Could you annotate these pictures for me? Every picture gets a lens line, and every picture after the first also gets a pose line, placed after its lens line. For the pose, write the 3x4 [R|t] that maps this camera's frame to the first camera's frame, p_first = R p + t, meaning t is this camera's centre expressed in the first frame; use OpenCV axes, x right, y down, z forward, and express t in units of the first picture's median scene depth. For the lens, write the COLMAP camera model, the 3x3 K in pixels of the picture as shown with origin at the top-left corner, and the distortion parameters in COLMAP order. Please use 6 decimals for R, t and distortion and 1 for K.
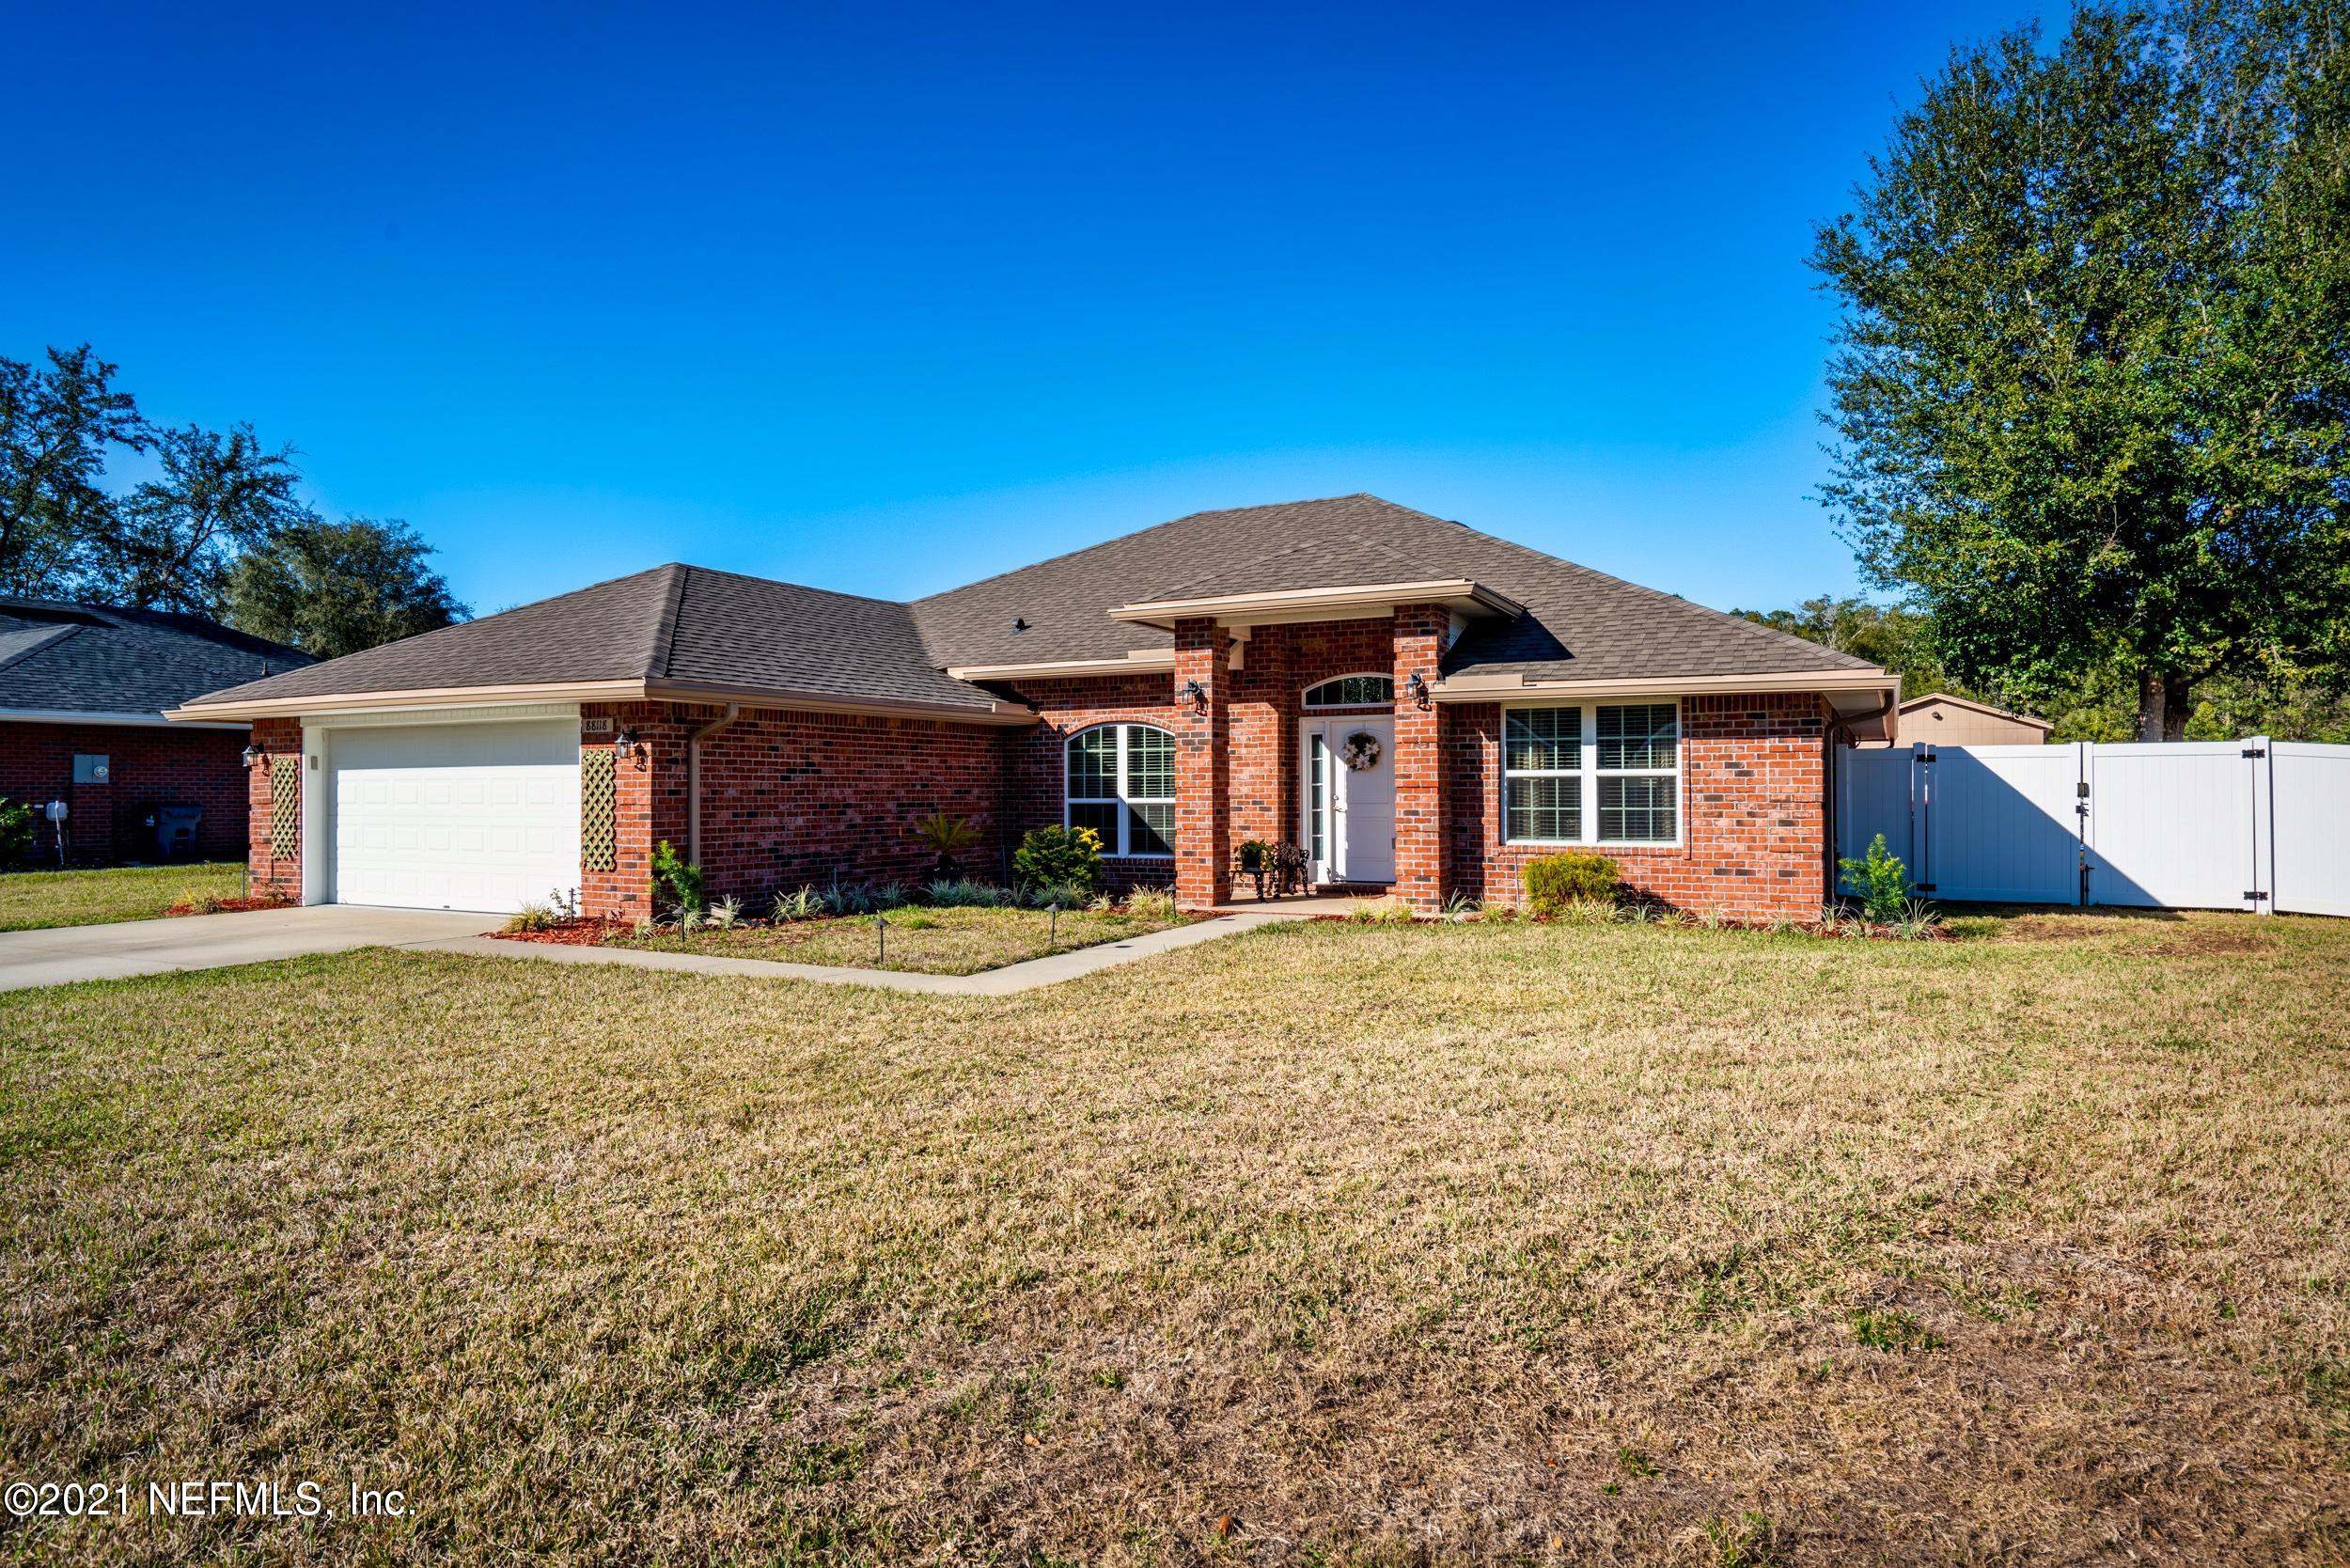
lens RADIAL K [[1364.2, 0, 1173.7], [0, 1364.2, 784.3], [0, 0, 1]] dist [0.014751, -0.001232]
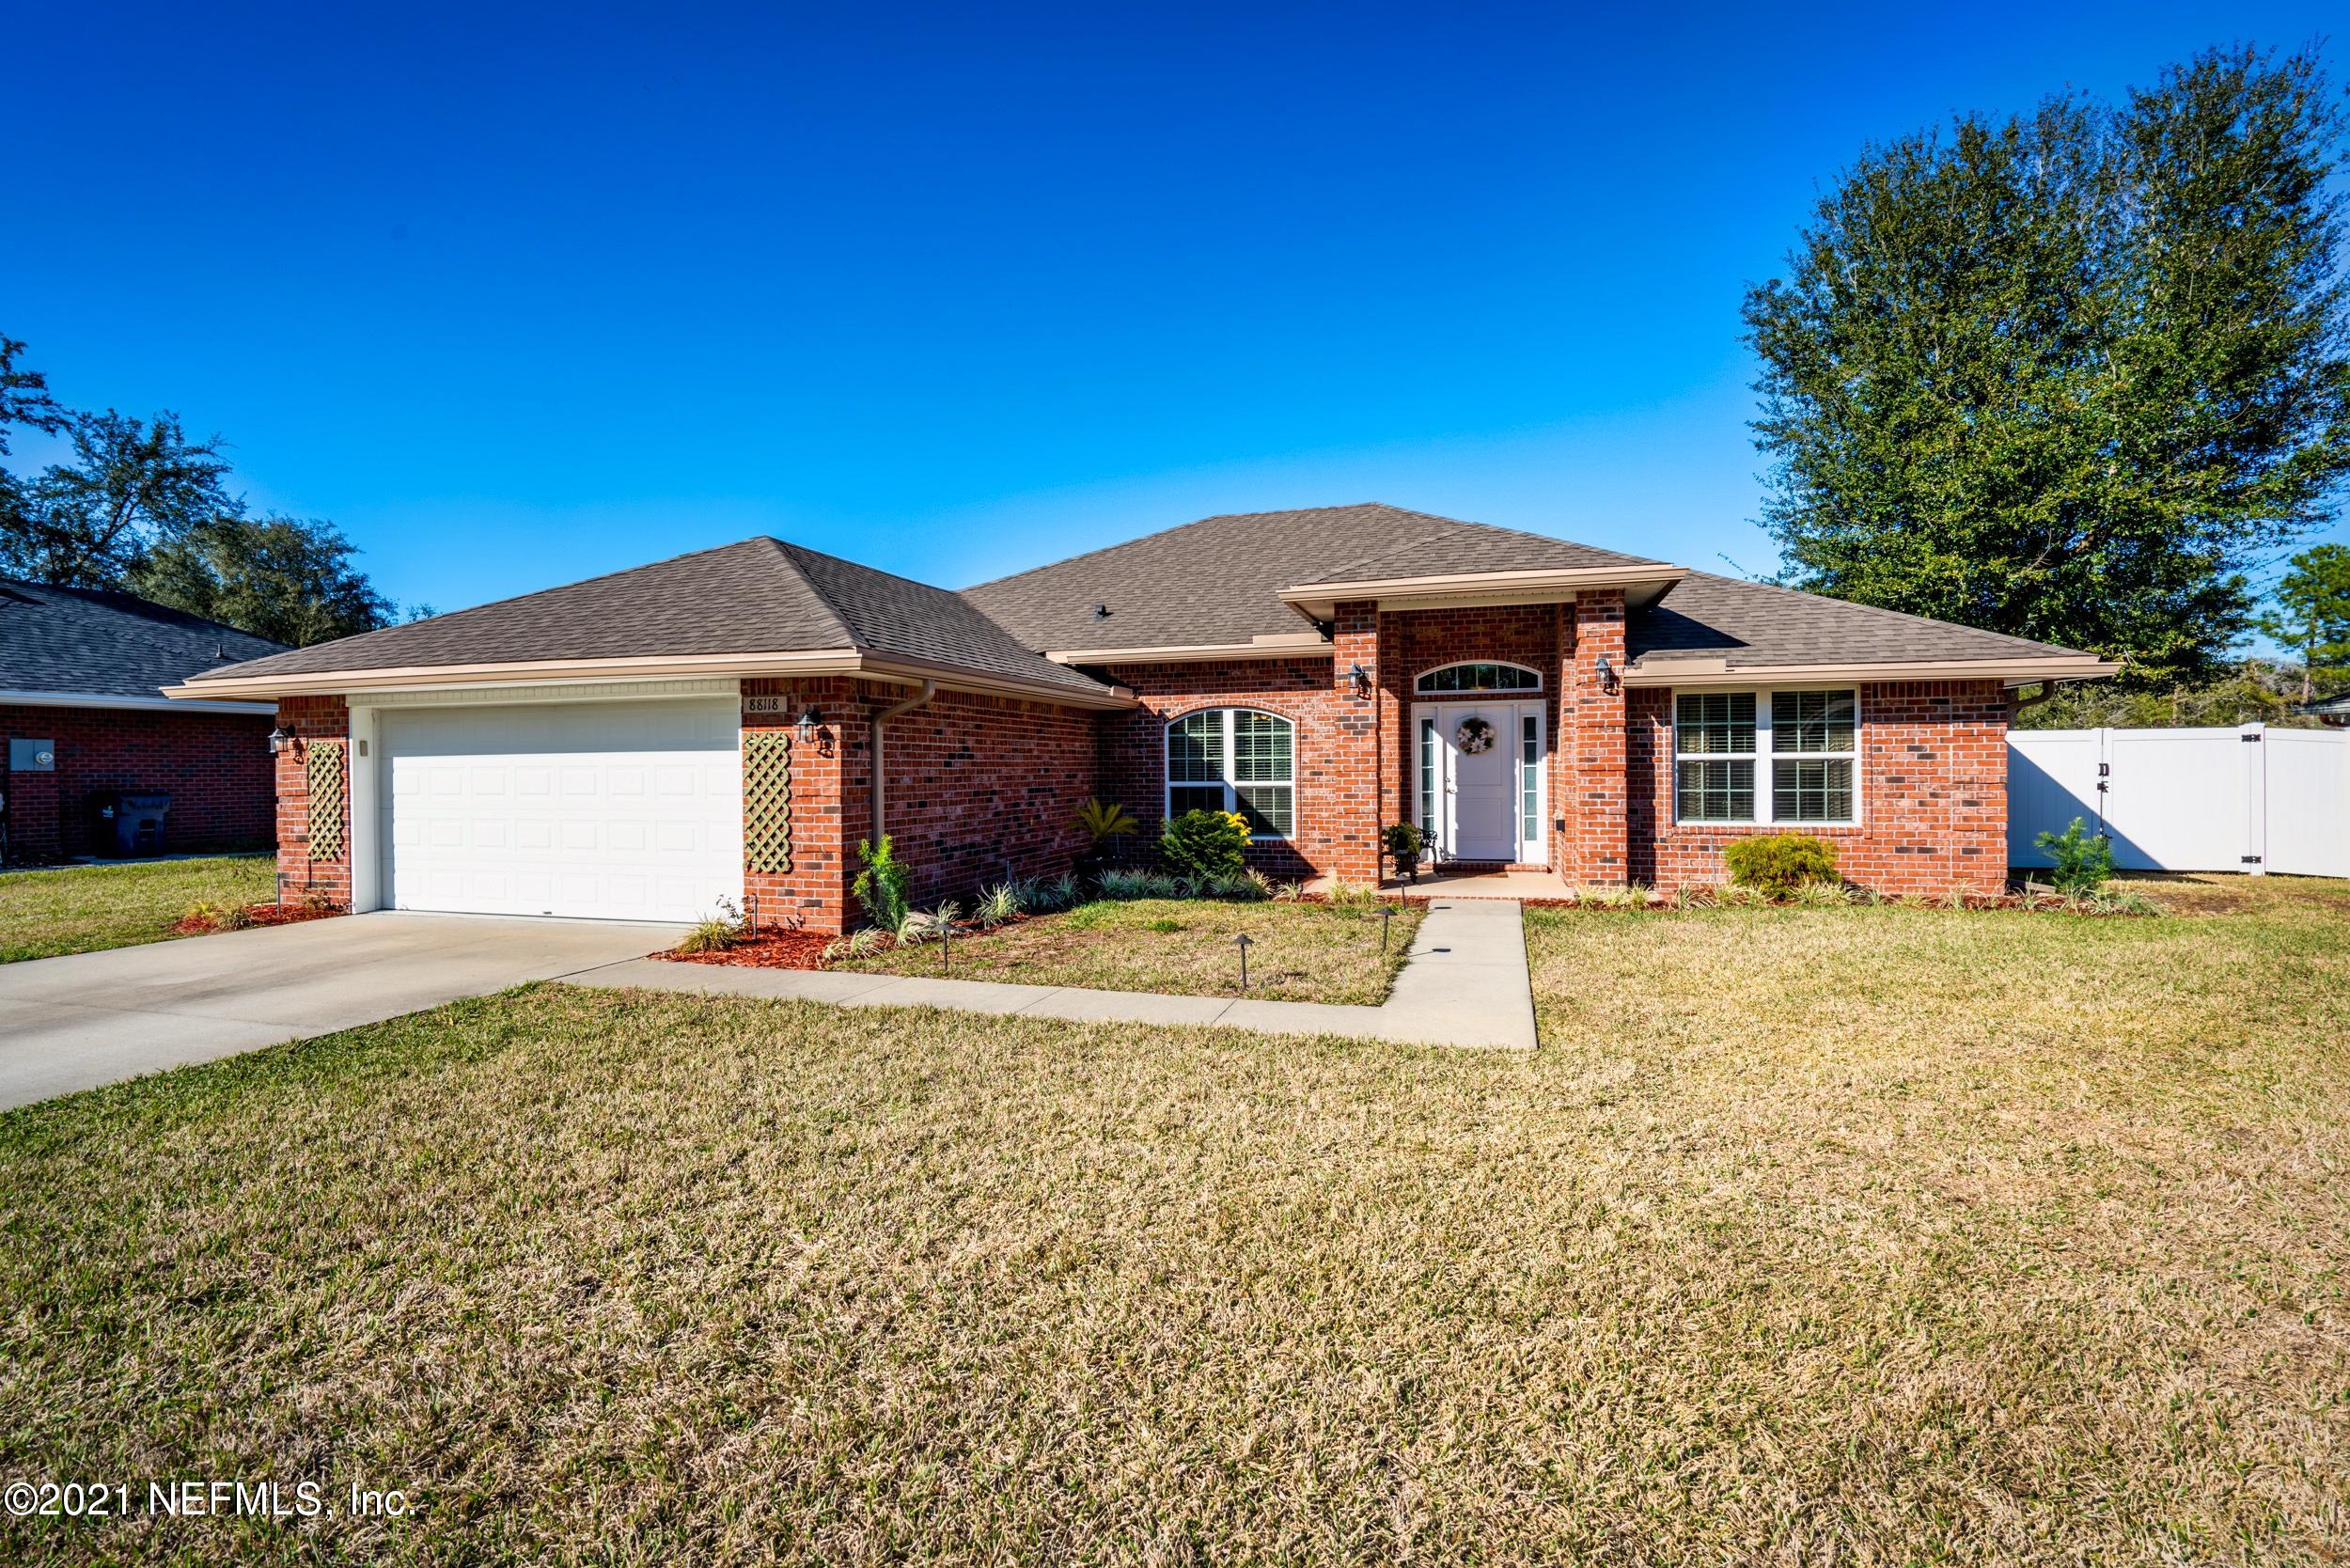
lens RADIAL K [[1066.2, 0, 1177.1], [0, 1066.2, 776.4], [0, 0, 1]] dist [0.001715, -0.000091]
pose [[0.983546, -0.006294, 0.180548, -0.250795], [0.004036, 0.999909, 0.012867, -0.004600], [-0.180612, -0.011927, 0.983482, 0.252233]]
